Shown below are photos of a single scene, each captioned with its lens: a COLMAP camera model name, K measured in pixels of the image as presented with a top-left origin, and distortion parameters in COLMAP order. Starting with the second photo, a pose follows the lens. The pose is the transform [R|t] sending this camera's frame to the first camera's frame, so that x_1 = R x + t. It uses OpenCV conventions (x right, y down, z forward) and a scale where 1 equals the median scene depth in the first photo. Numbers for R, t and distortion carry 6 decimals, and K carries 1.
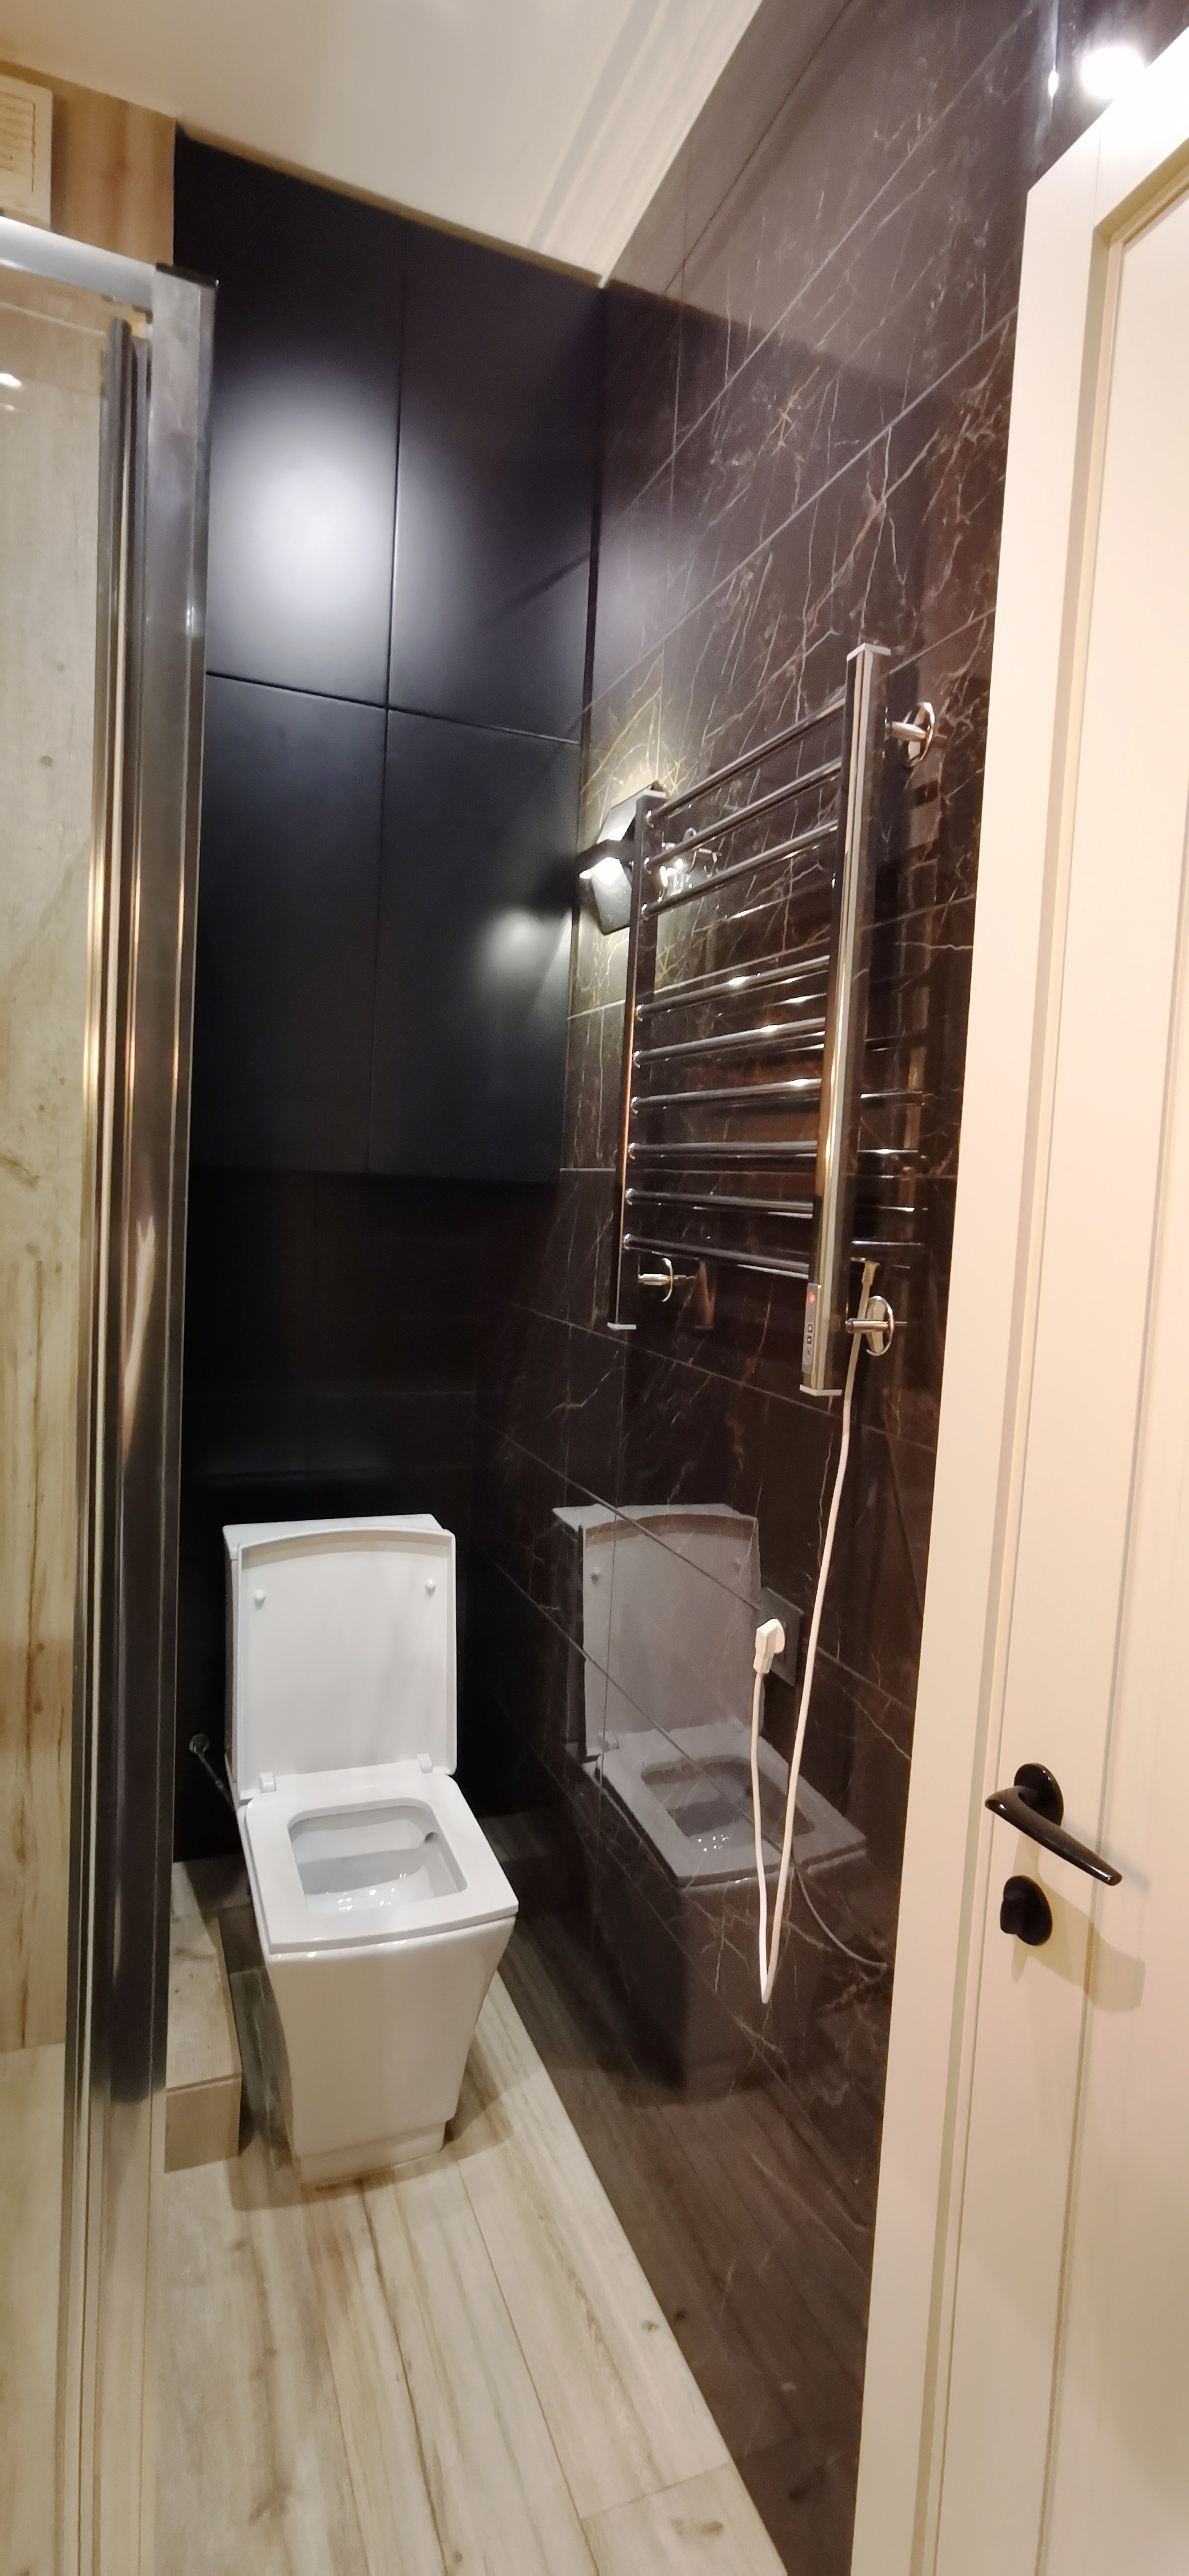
lens RADIAL K [[1214.3, 0, 627.2], [0, 1214.3, 1285.9], [0, 0, 1]] dist [-0.029859, 0.014101]
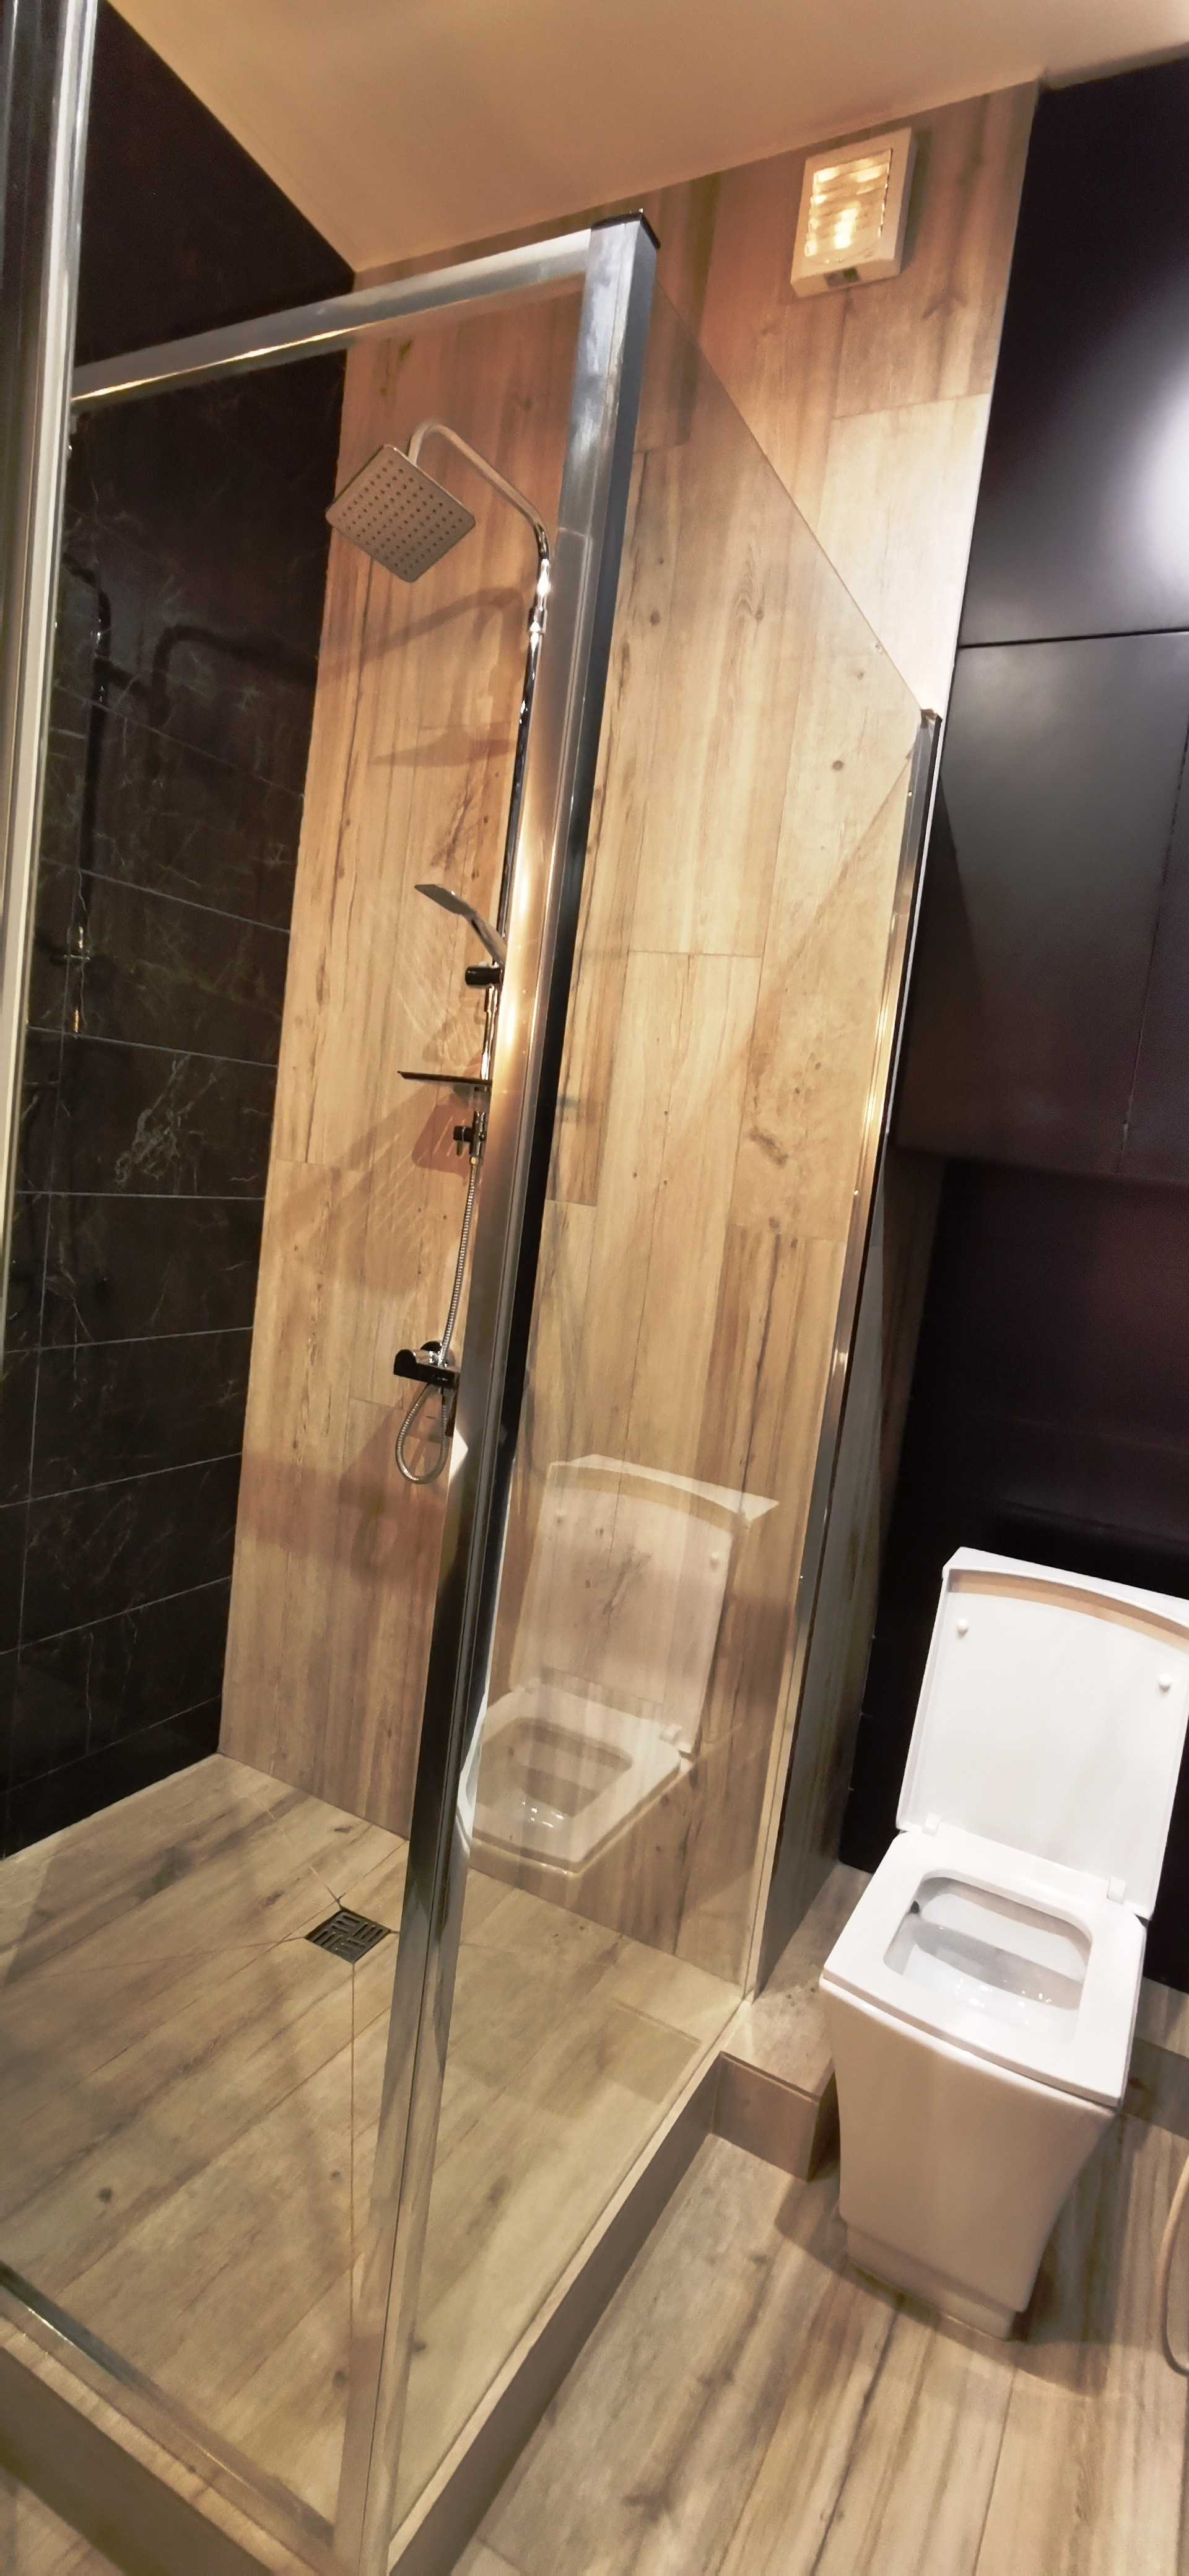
lens RADIAL K [[1228.7, 0, 594.5], [0, 1228.7, 1288.0], [0, 0, 1]] dist [-0.031530, 0.018524]
pose [[0.633712, 0.104209, -0.766518, 0.249368], [-0.145268, 0.989288, 0.014396, 0.034461], [0.759807, 0.102227, 0.642062, 0.188877]]
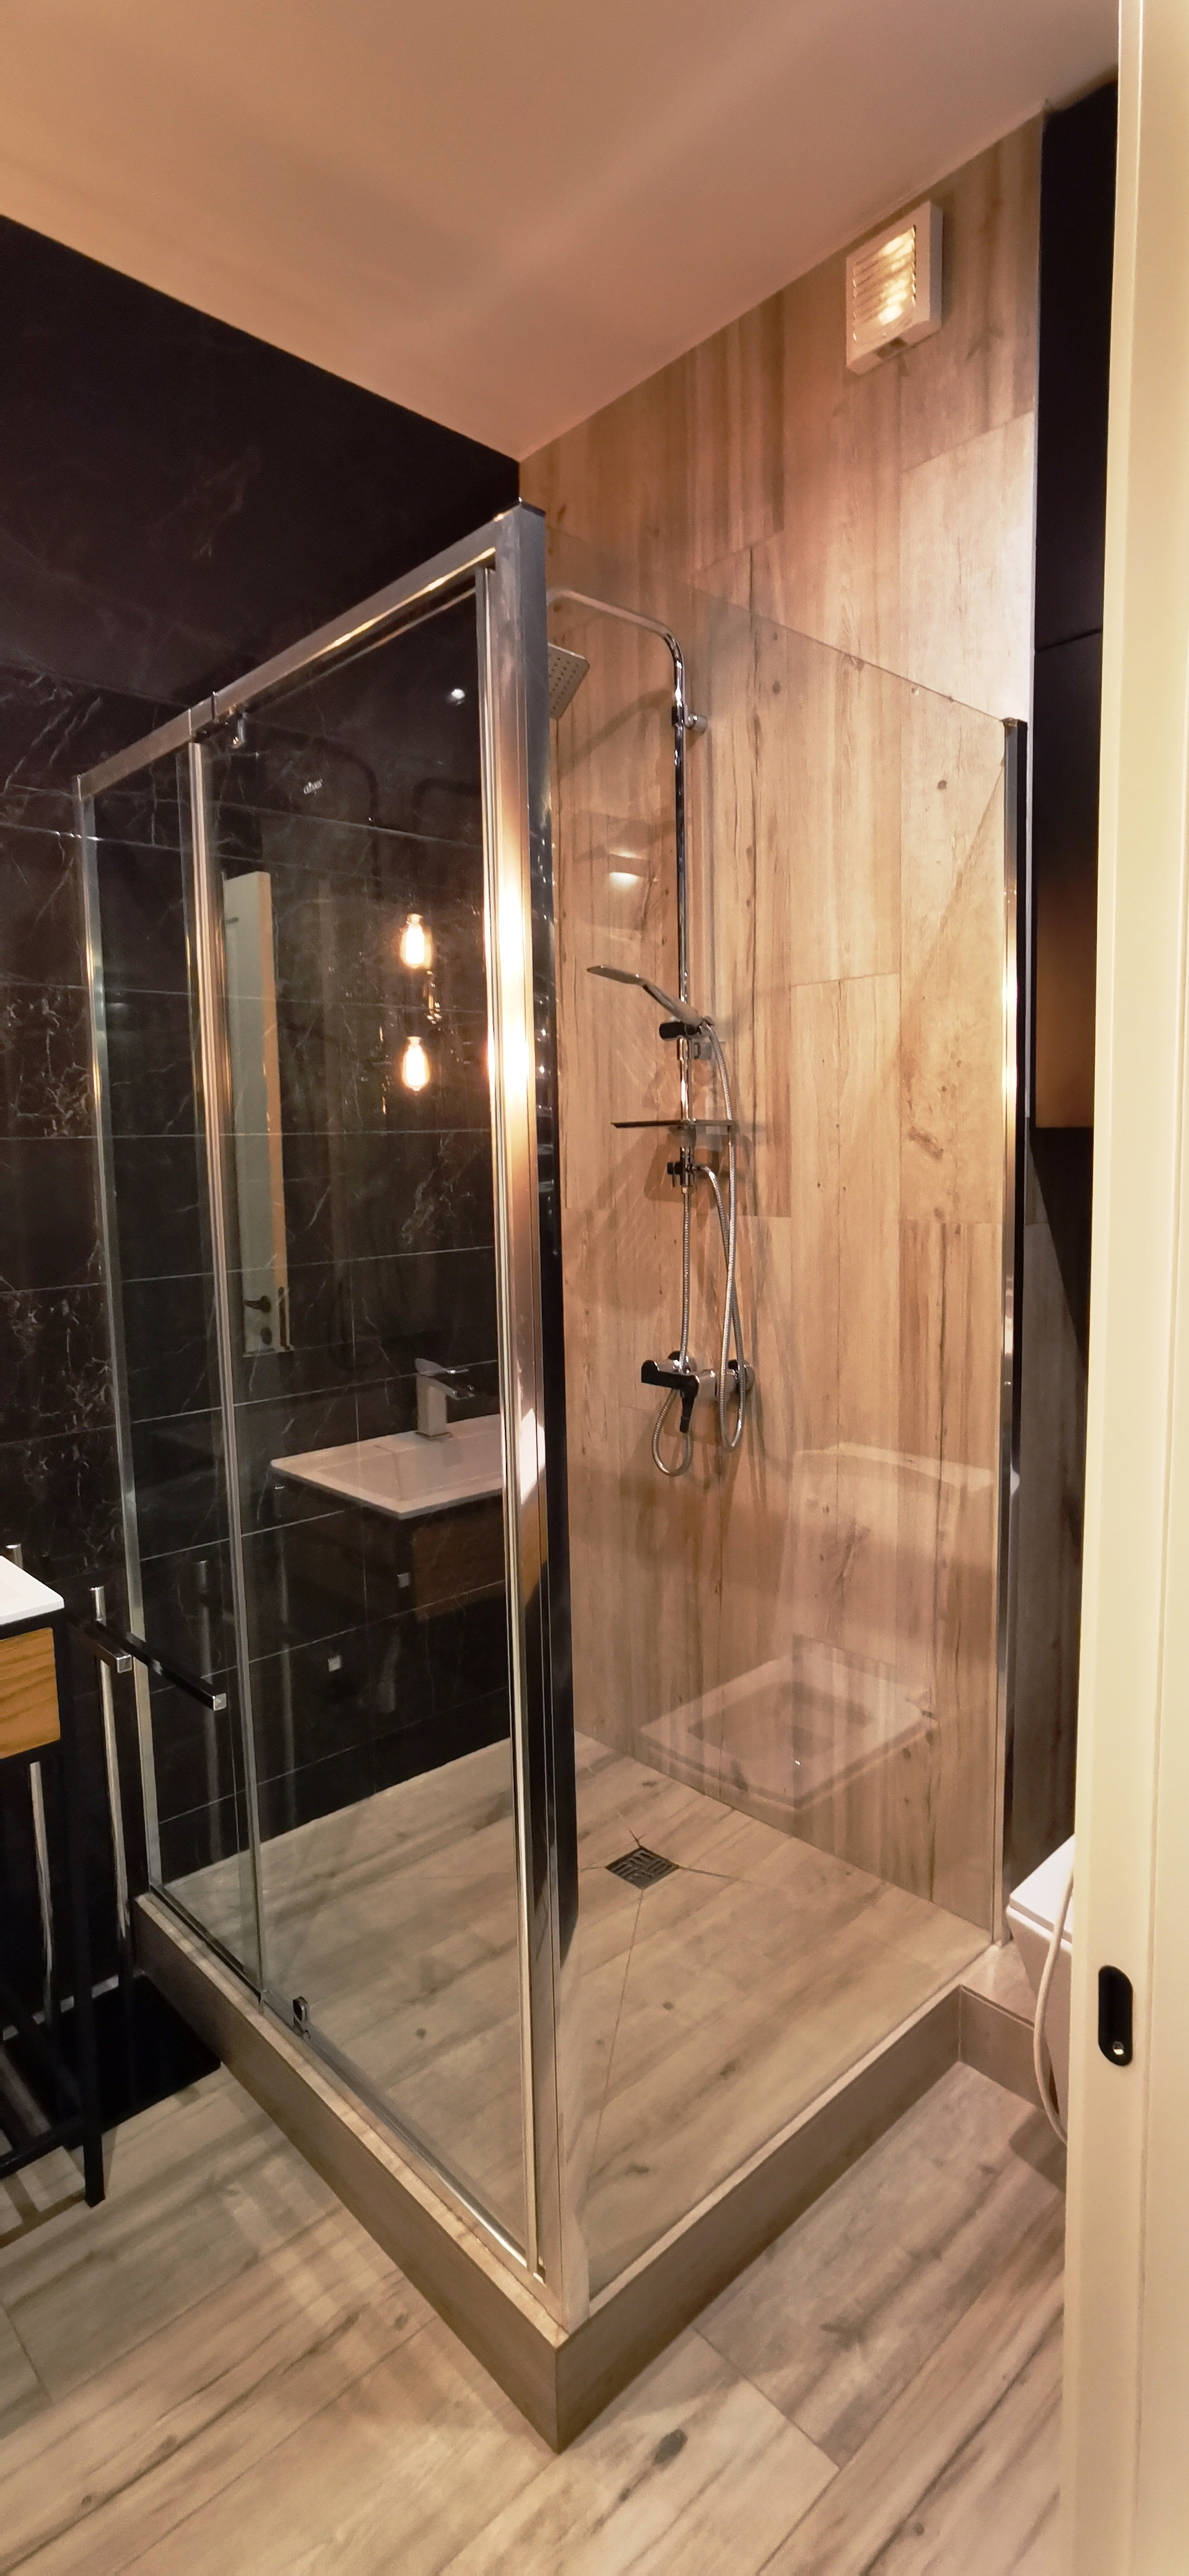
lens RADIAL K [[1228.7, 0, 594.5], [0, 1228.7, 1288.0], [0, 0, 1]] dist [-0.031530, 0.018524]
pose [[0.347212, 0.040275, -0.936921, 0.498523], [-0.032378, 0.998997, 0.030945, 0.015541], [0.937228, 0.019591, 0.348168, 0.290097]]
